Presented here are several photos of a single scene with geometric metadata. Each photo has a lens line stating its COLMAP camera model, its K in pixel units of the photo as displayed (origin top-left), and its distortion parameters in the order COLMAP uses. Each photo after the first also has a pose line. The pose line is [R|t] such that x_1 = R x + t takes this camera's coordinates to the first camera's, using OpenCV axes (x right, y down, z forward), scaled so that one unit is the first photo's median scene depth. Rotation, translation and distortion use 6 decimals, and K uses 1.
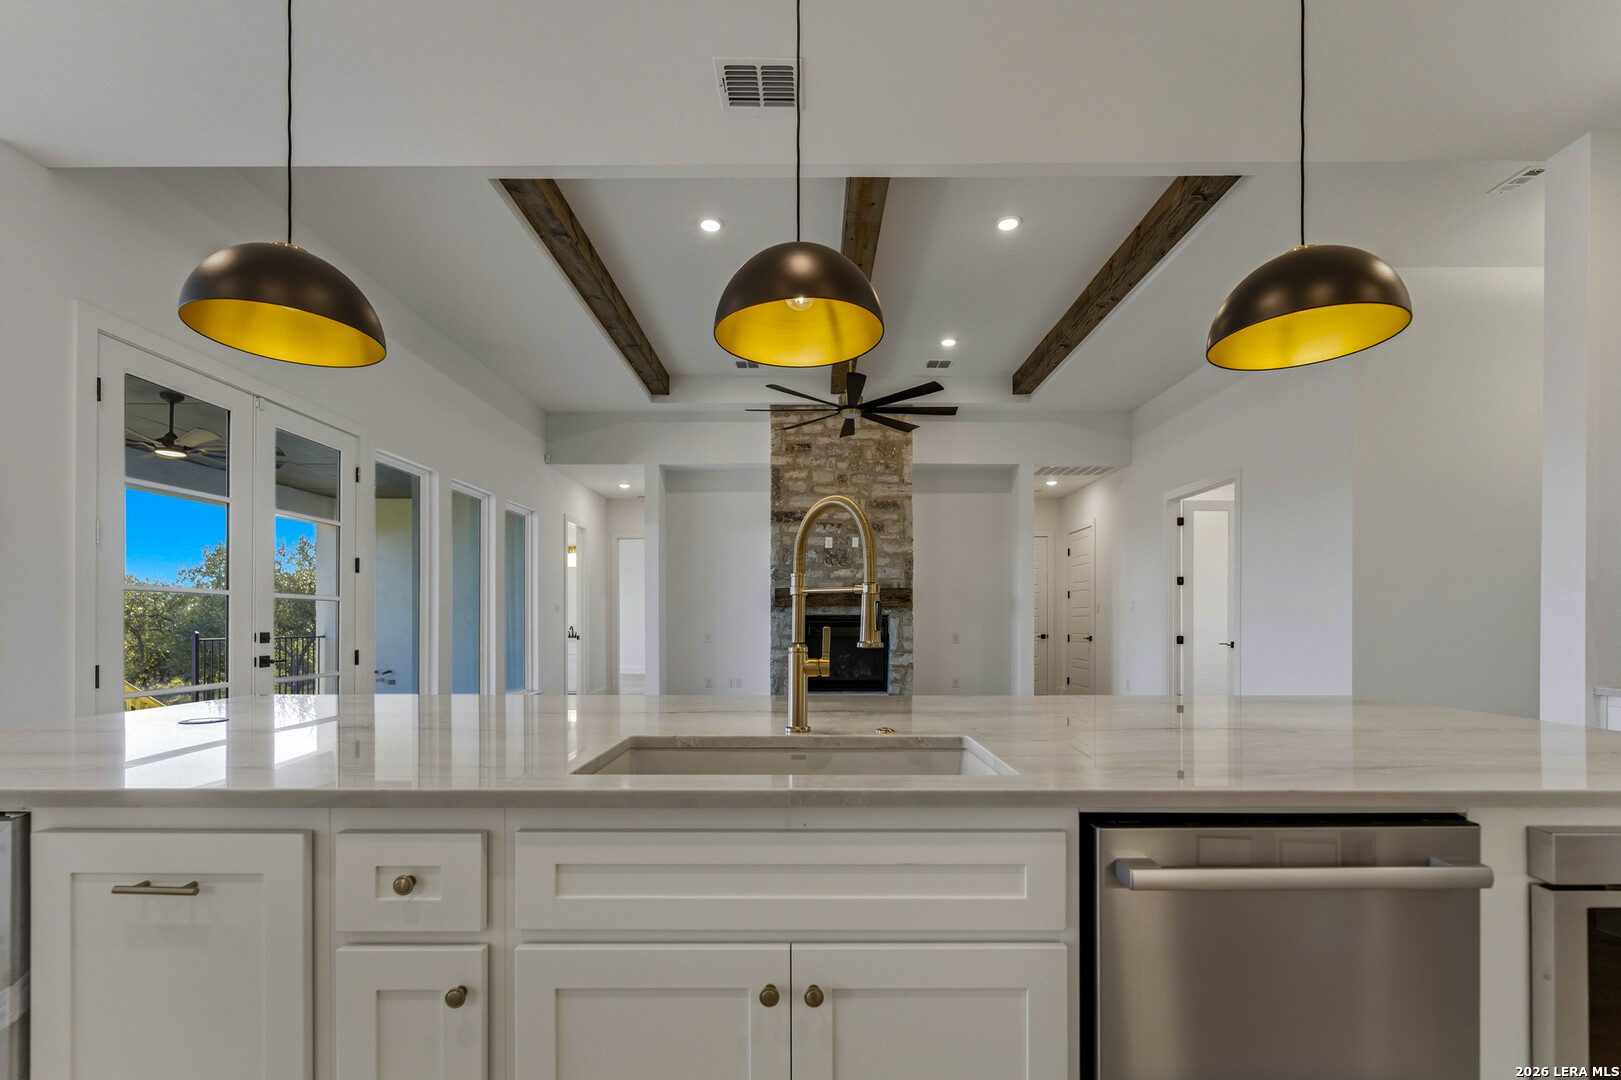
lens RADIAL K [[666.6, 0, 783.0], [0, 666.6, 624.9], [0, 0, 1]] dist [0.004127, -0.000372]
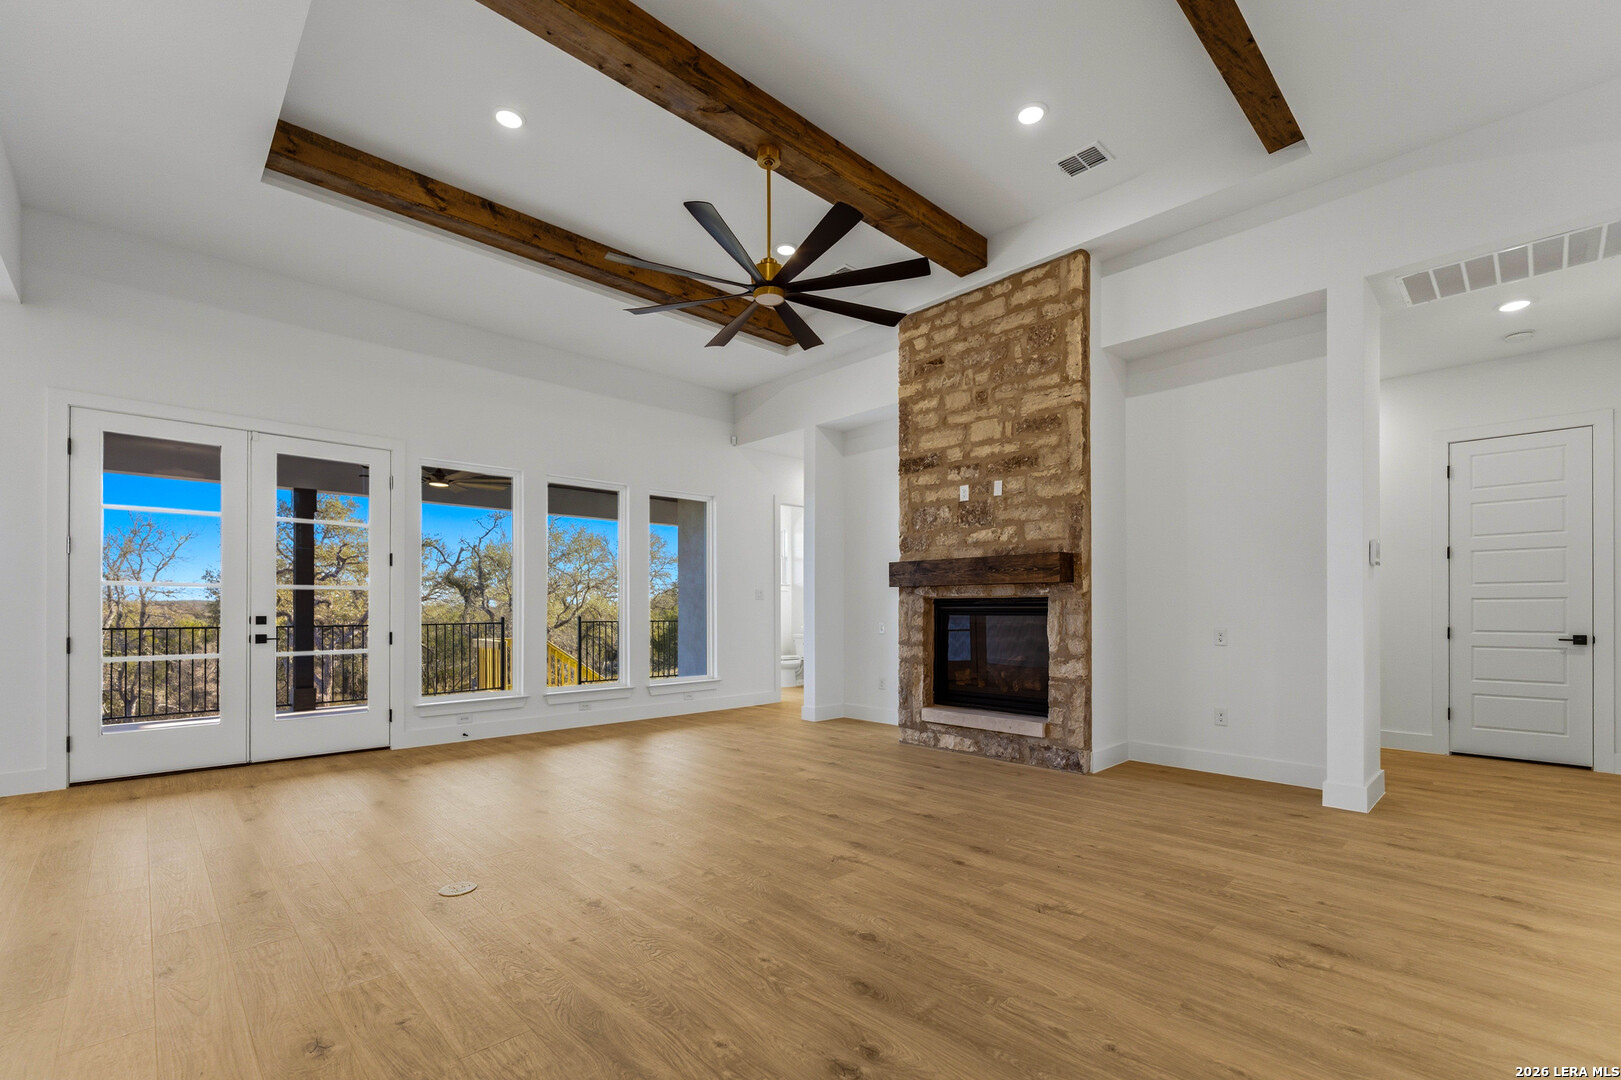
lens RADIAL K [[666.6, 0, 753.5], [0, 666.6, 600.9], [0, 0, 1]] dist [0.004127, -0.000372]
pose [[0.734478, -0.004772, -0.678616, 0.376724], [-0.003828, 0.999930, -0.011175, -0.003367], [0.678622, 0.010806, 0.734408, 0.345787]]
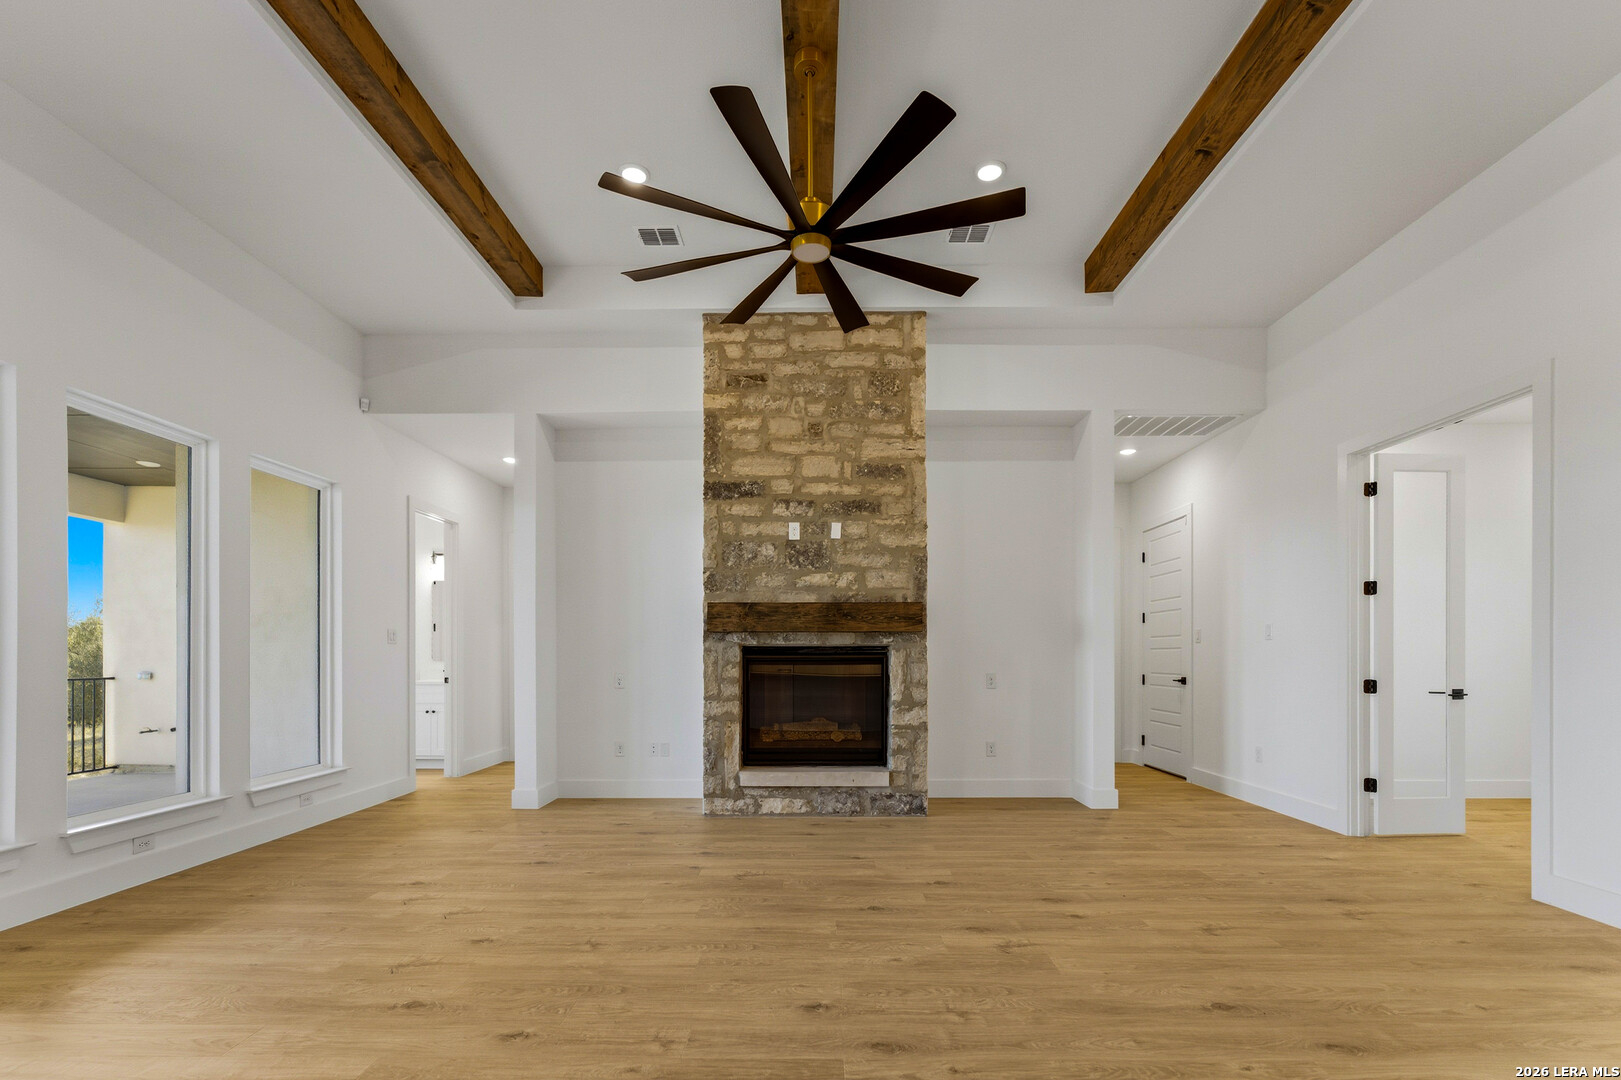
lens RADIAL K [[736.6, 0, 811.0], [0, 736.6, 656.2], [0, 0, 1]] dist [0.003165, -0.000105]
pose [[0.998877, -0.001011, 0.047366, 0.051341], [0.001275, 0.999984, -0.005535, -0.001288], [-0.047360, 0.005589, 0.998862, 0.304119]]
